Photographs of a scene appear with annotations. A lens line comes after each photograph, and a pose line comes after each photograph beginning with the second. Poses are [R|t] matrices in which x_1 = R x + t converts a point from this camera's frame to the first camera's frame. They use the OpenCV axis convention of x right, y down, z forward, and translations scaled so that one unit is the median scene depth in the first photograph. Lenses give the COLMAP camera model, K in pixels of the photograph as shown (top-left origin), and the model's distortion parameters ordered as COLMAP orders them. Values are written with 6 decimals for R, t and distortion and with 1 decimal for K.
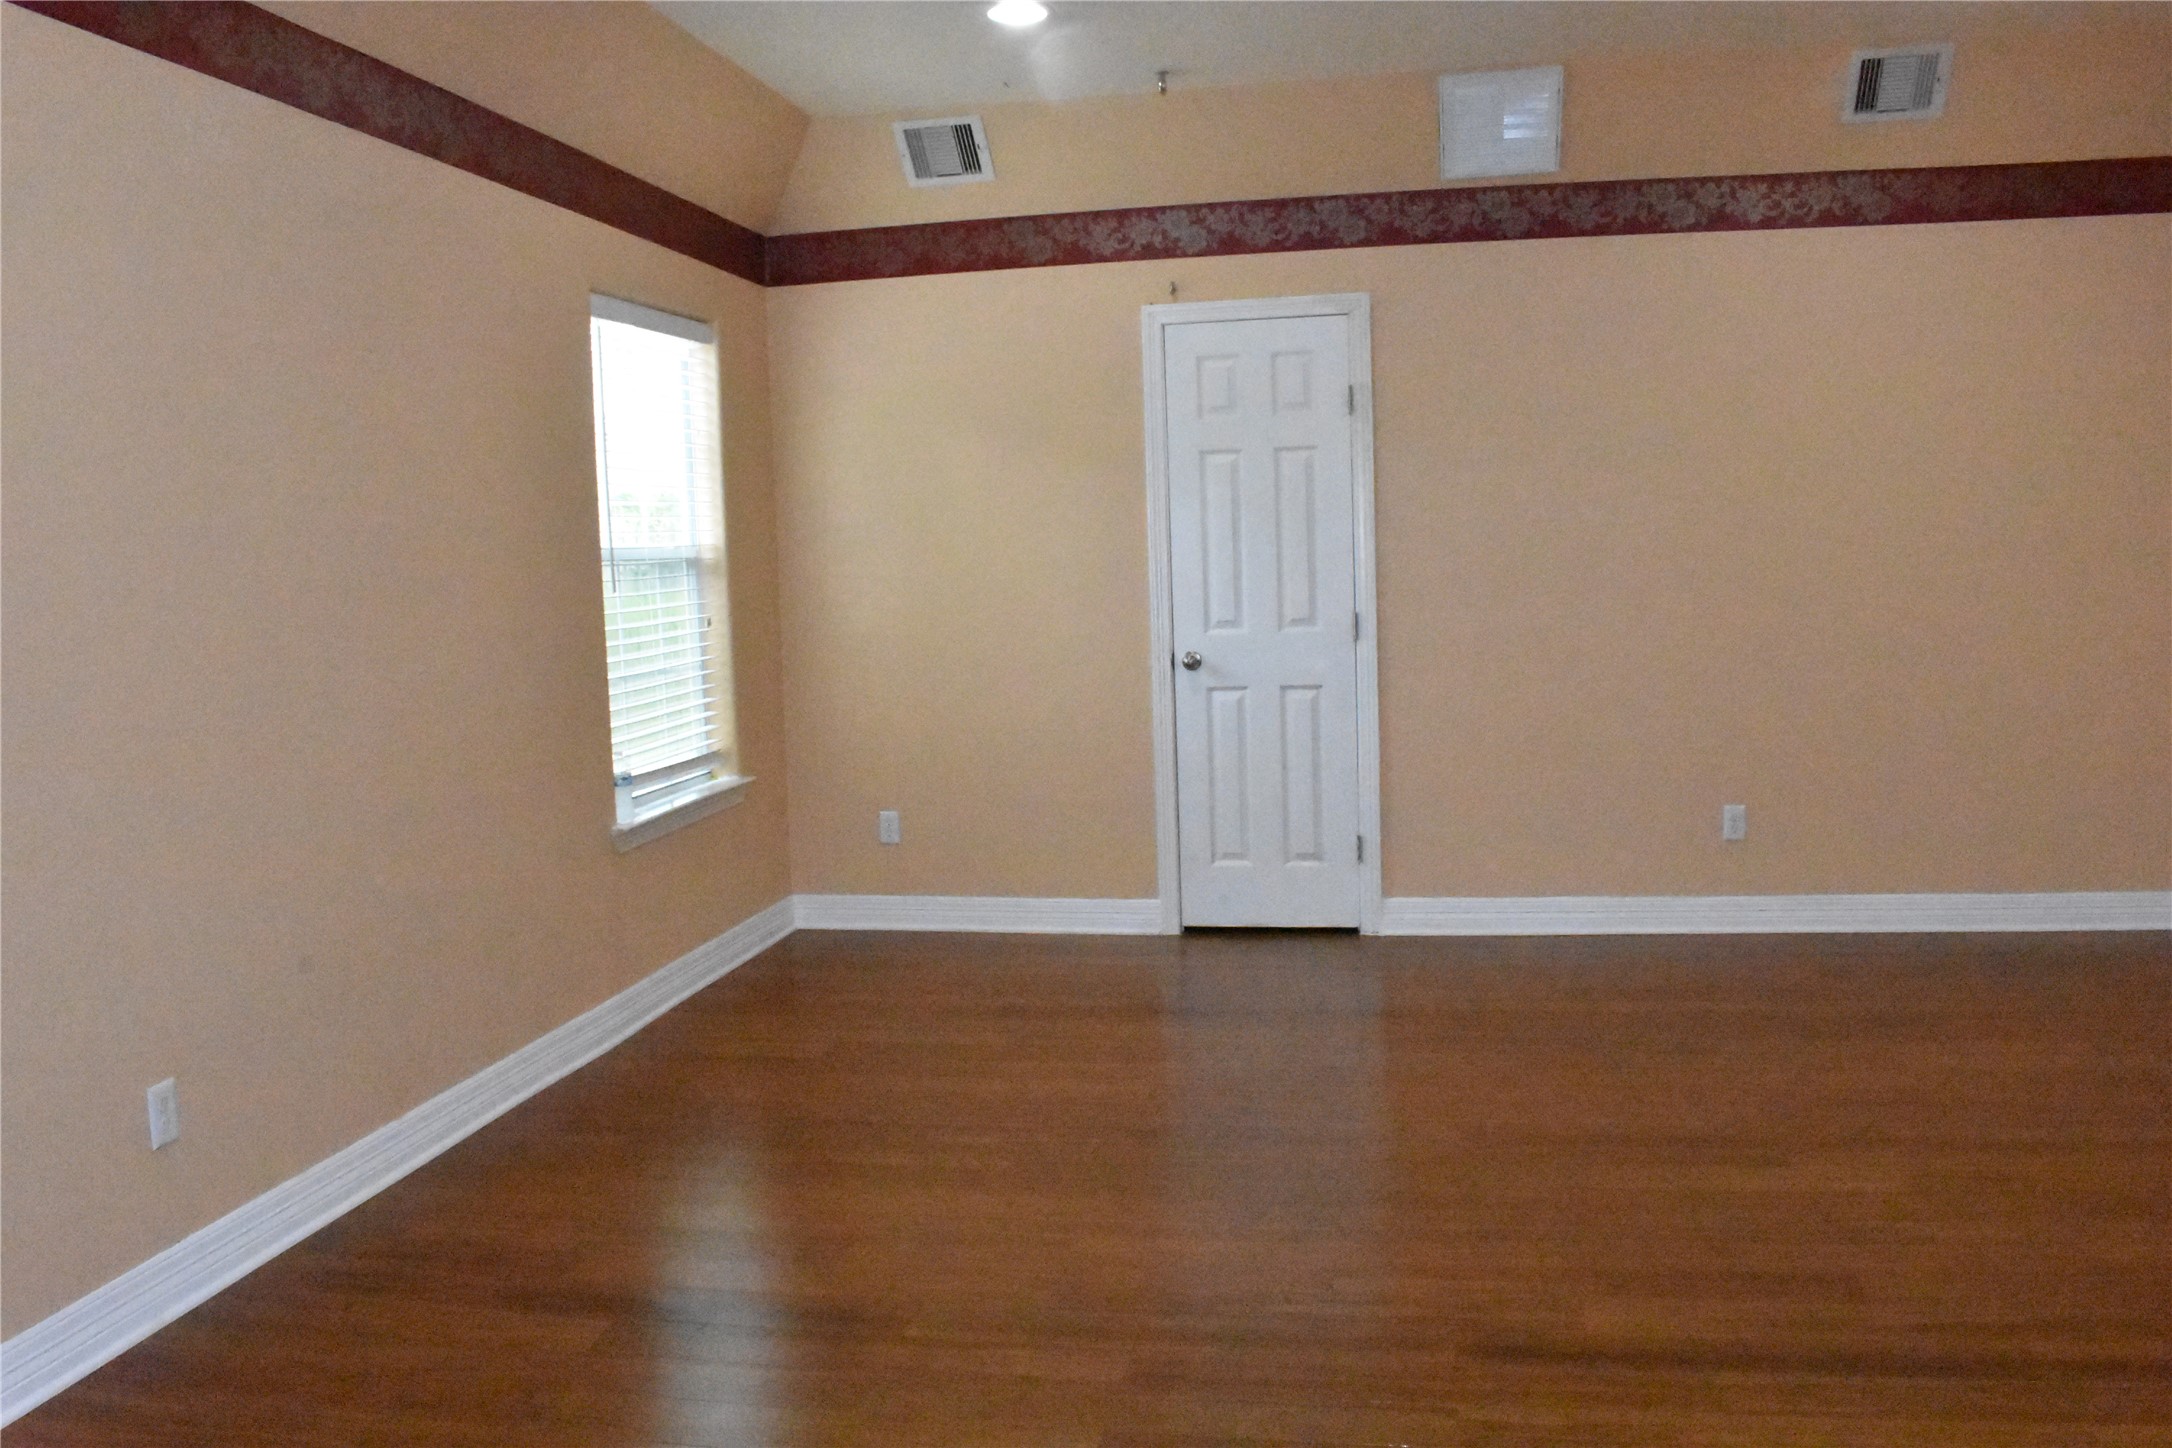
lens RADIAL K [[1685.9, 0, 1099.6], [0, 1685.9, 740.2], [0, 0, 1]] dist [-0.101128, 0.014807]
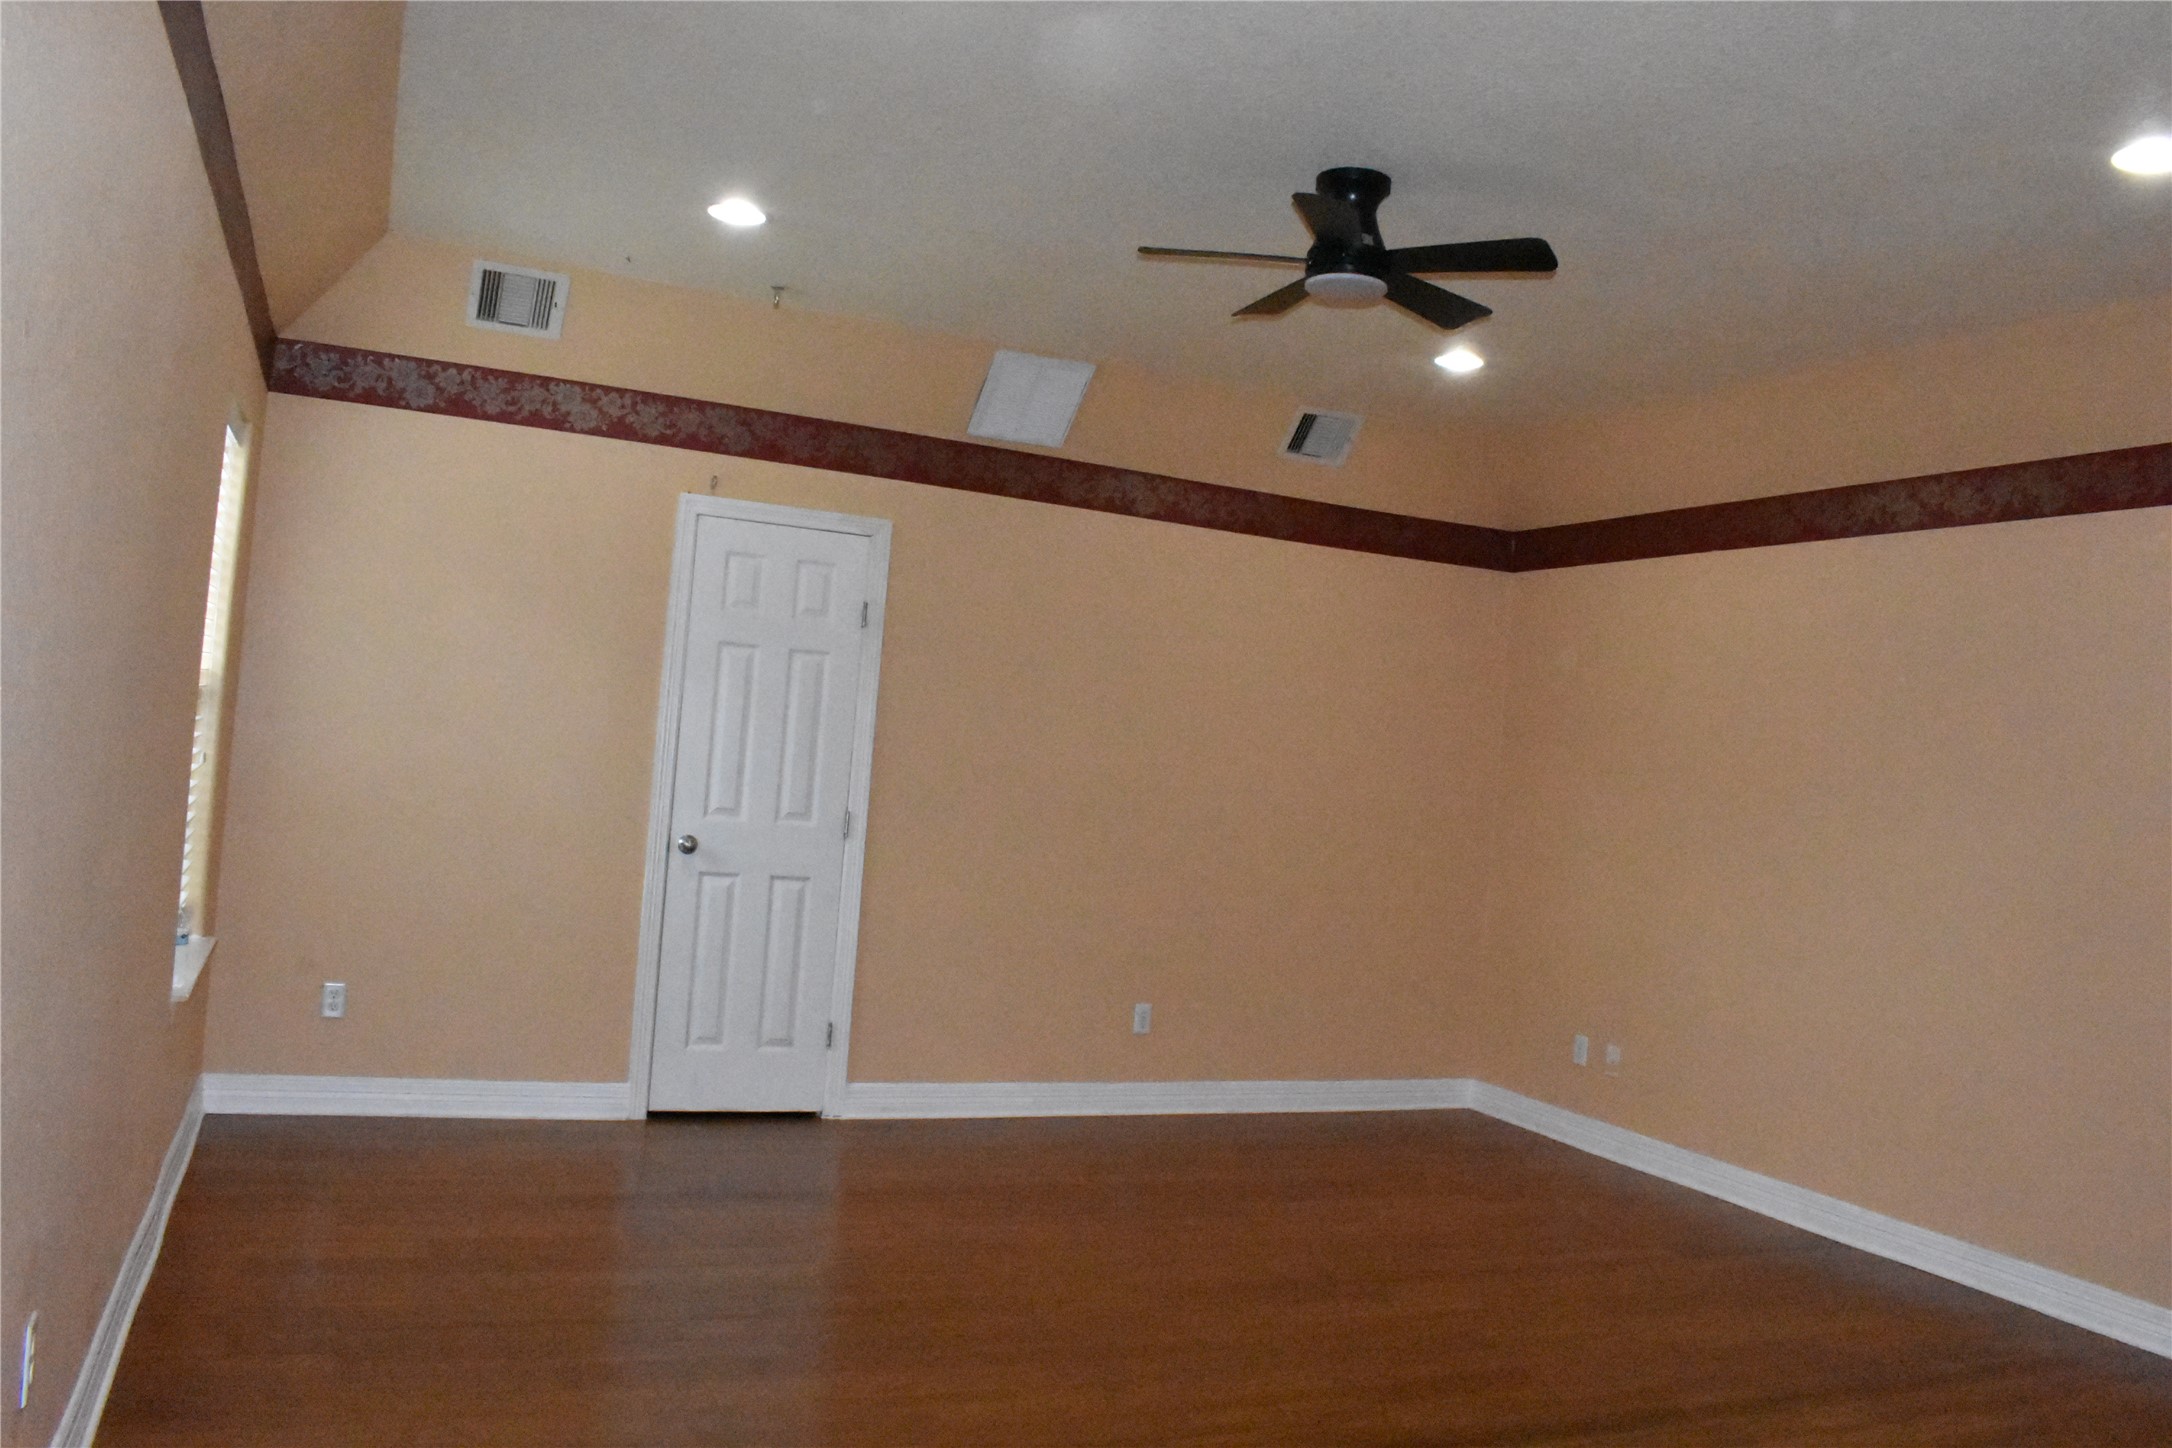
lens RADIAL K [[1685.9, 0, 1099.6], [0, 1685.9, 740.2], [0, 0, 1]] dist [-0.101128, 0.014807]
pose [[0.818841, 0.112159, 0.562956, -0.316607], [-0.045818, 0.990367, -0.130668, 0.010970], [-0.572188, 0.081203, 0.816092, 0.035456]]
